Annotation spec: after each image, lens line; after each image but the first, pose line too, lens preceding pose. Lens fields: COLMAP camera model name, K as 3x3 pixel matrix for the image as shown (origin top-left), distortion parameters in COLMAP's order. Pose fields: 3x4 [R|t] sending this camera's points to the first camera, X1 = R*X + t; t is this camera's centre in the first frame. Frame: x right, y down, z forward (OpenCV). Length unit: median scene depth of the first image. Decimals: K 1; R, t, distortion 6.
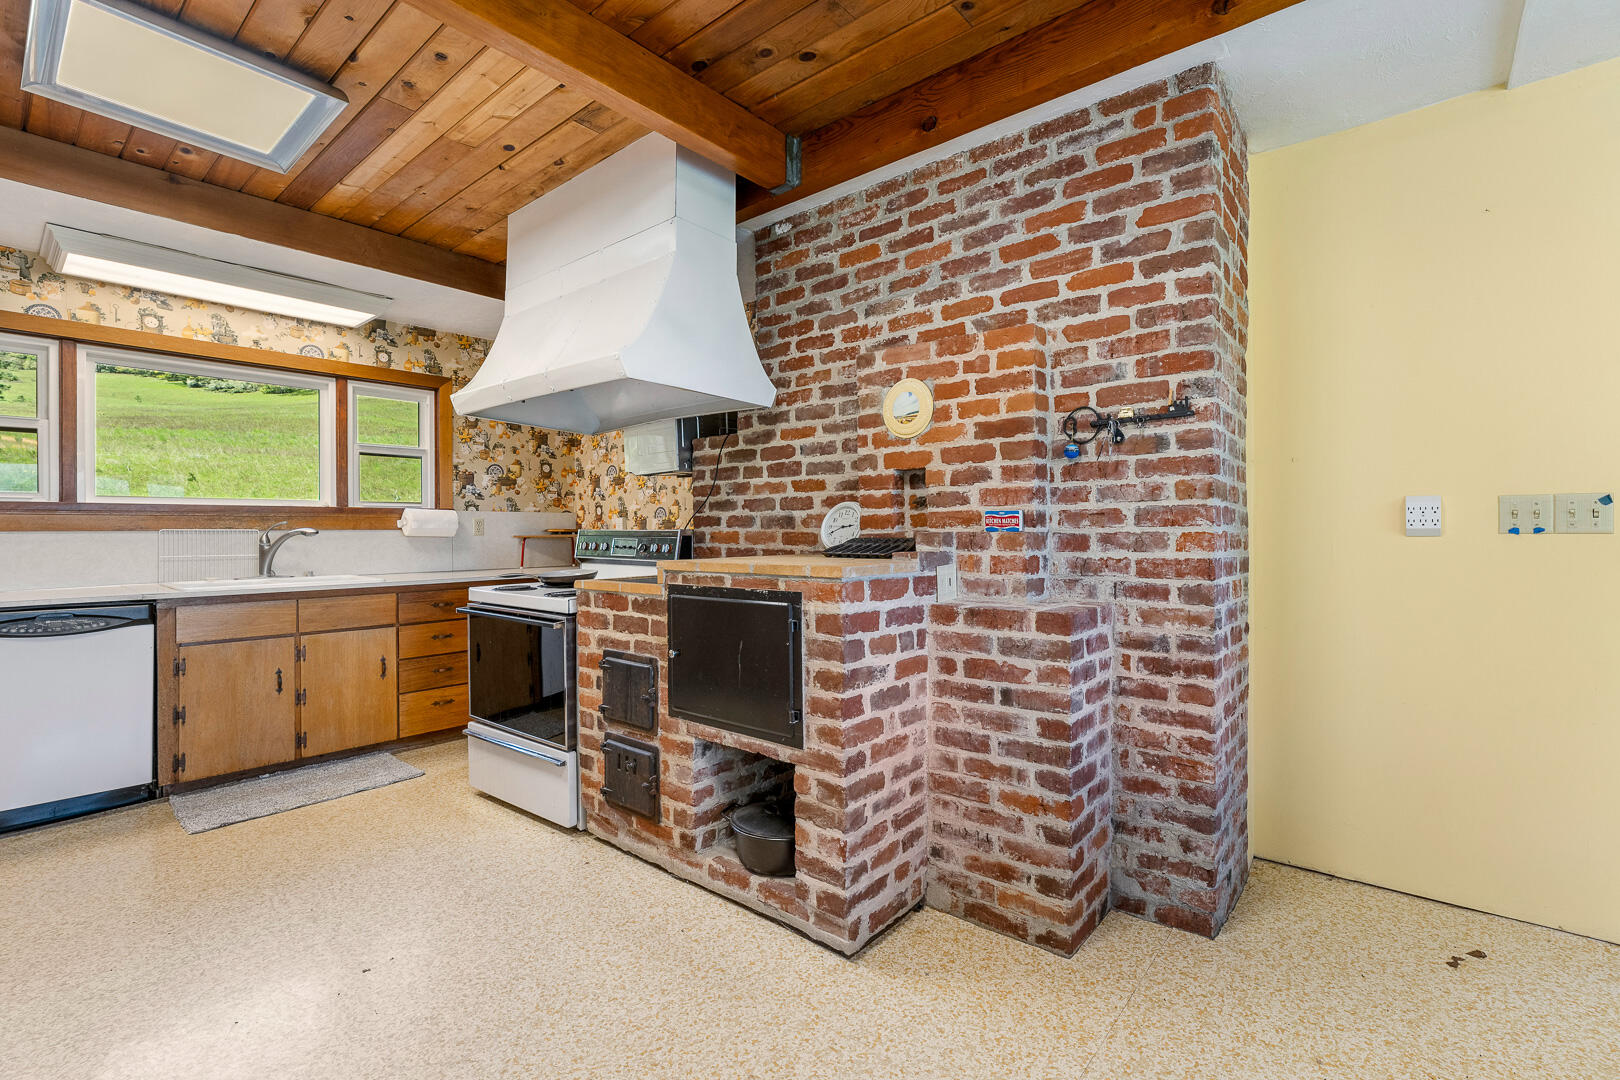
lens RADIAL K [[719.2, 0, 807.0], [0, 719.2, 531.0], [0, 0, 1]] dist [-0.012333, 0.001221]
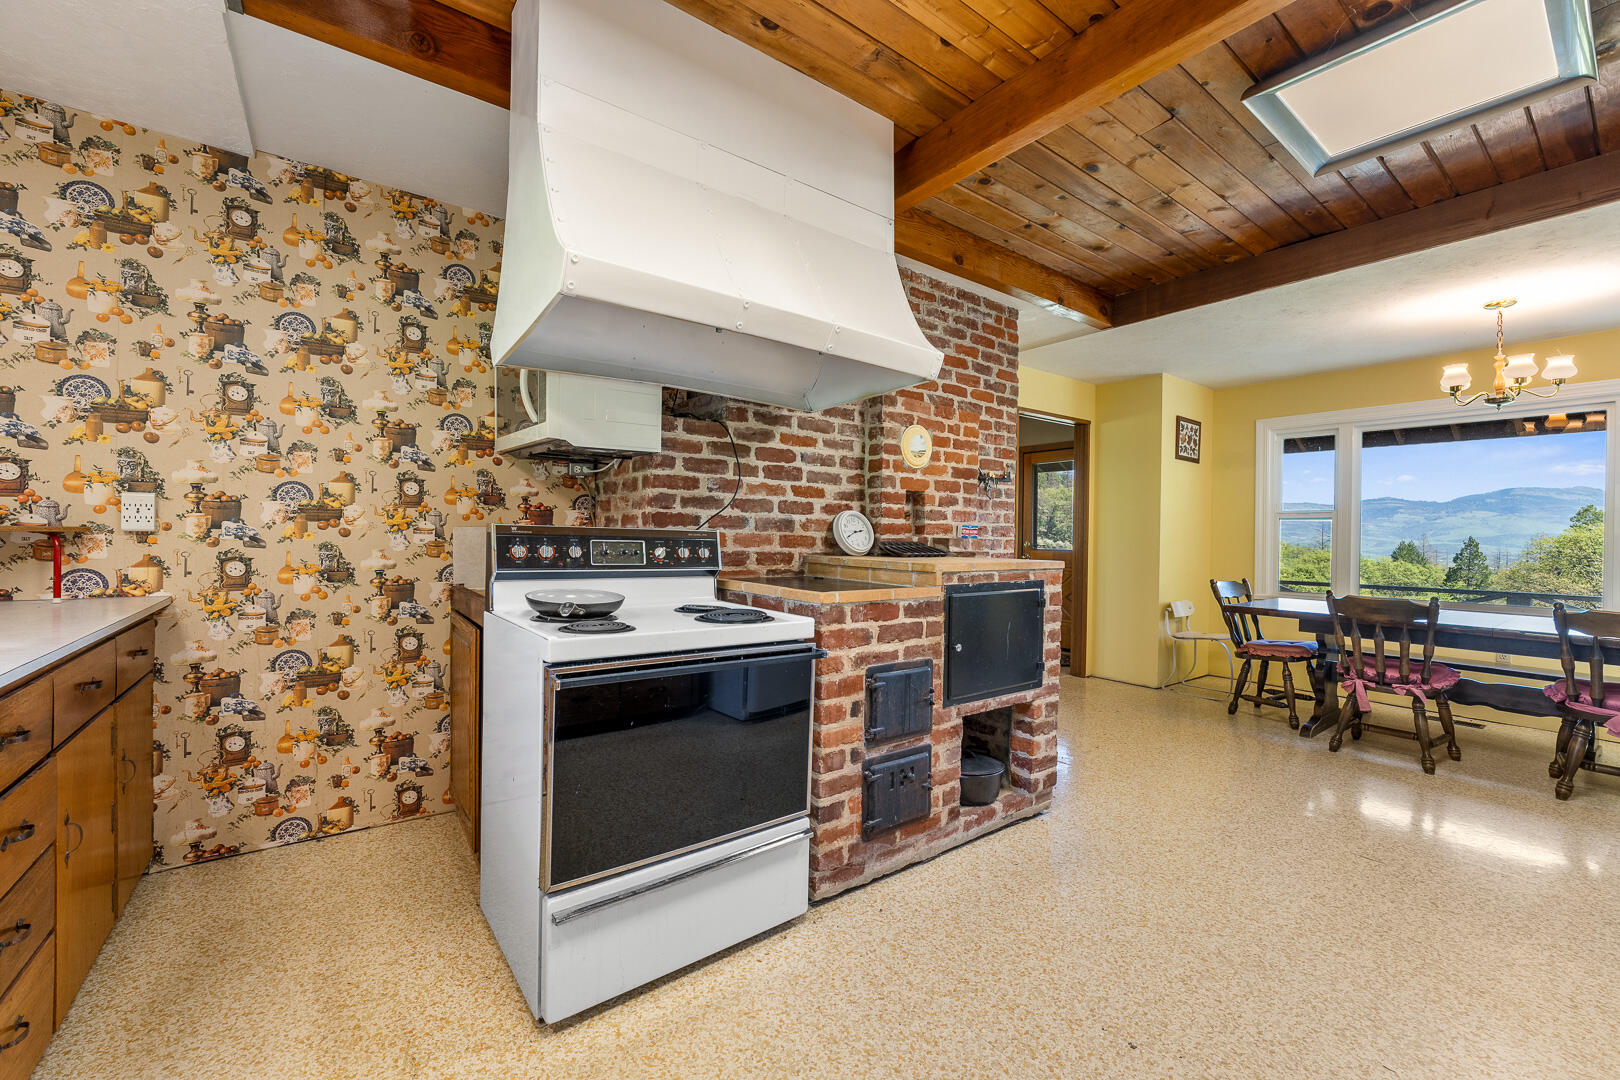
lens RADIAL K [[651.4, 0, 806.7], [0, 651.4, 538.8], [0, 0, 1]] dist [-0.010786, 0.000062]
pose [[0.233921, 0.004292, 0.972246, -0.909551], [-0.018192, 0.999835, -0.000036, 0.006511], [-0.972085, -0.017678, 0.233960, 0.748067]]
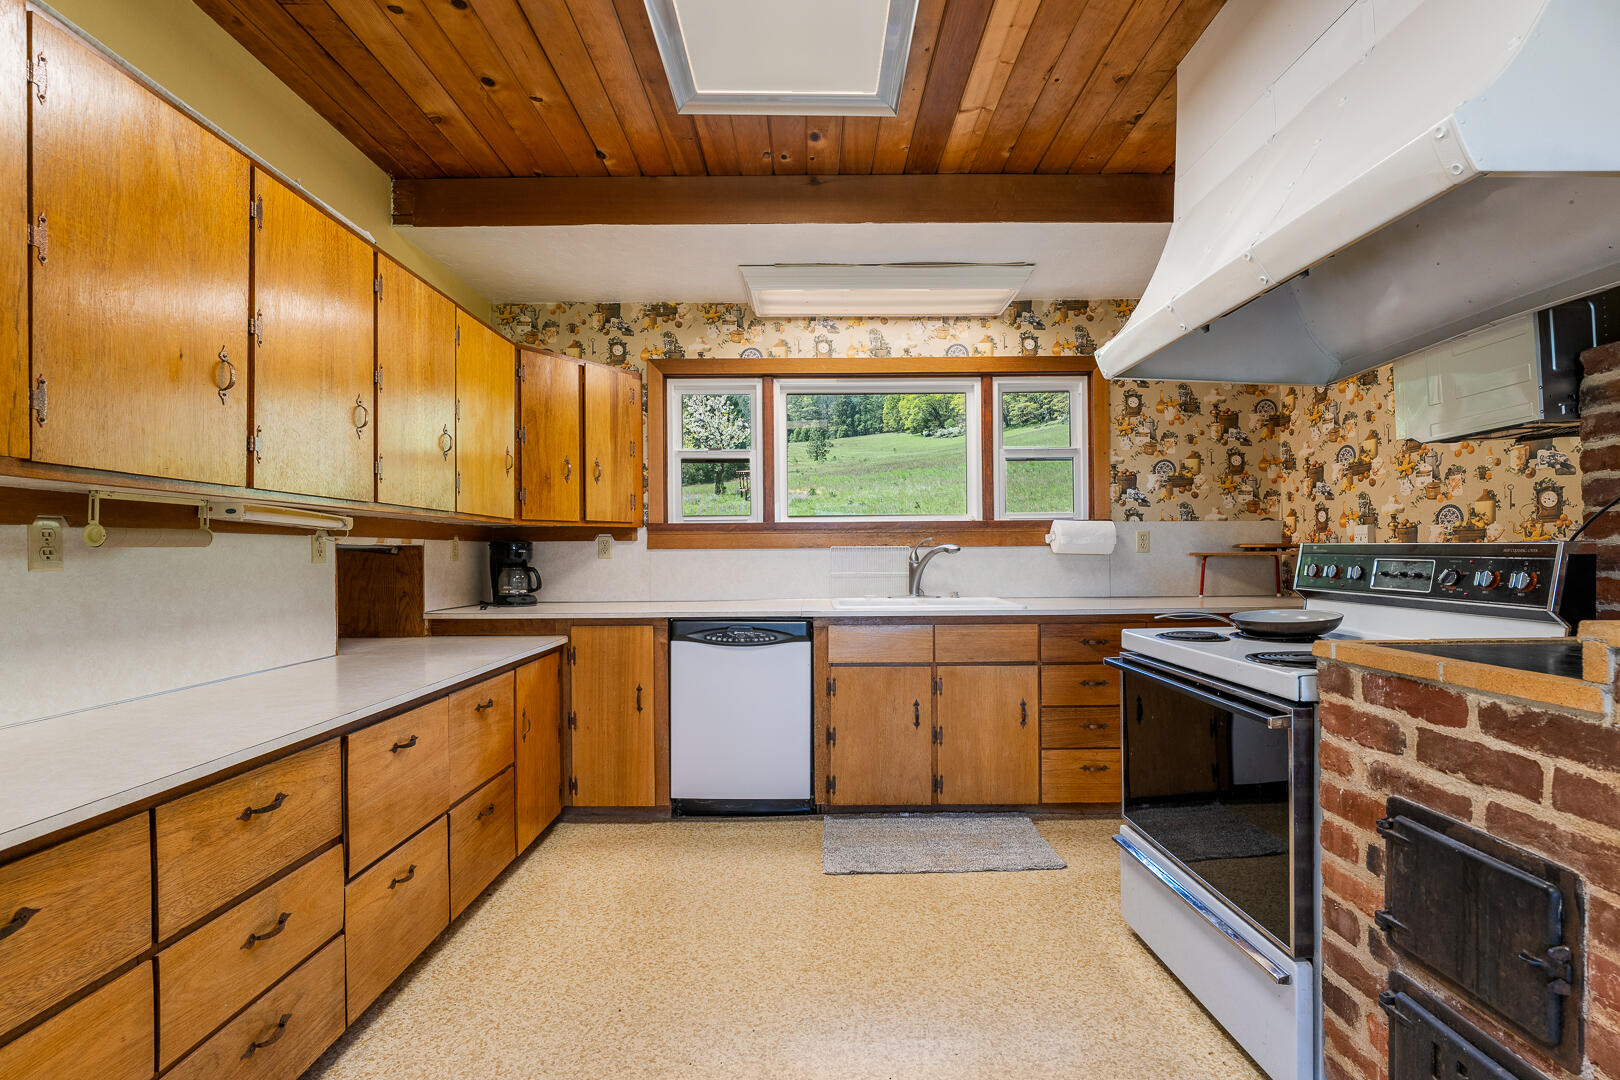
lens RADIAL K [[719.2, 0, 811.0], [0, 719.2, 551.6], [0, 0, 1]] dist [-0.012333, 0.001221]
pose [[0.642363, 0.000708, -0.766400, -0.141895], [0.003604, 0.999986, 0.003944, 0.001151], [0.766392, -0.005295, 0.642352, 0.344563]]
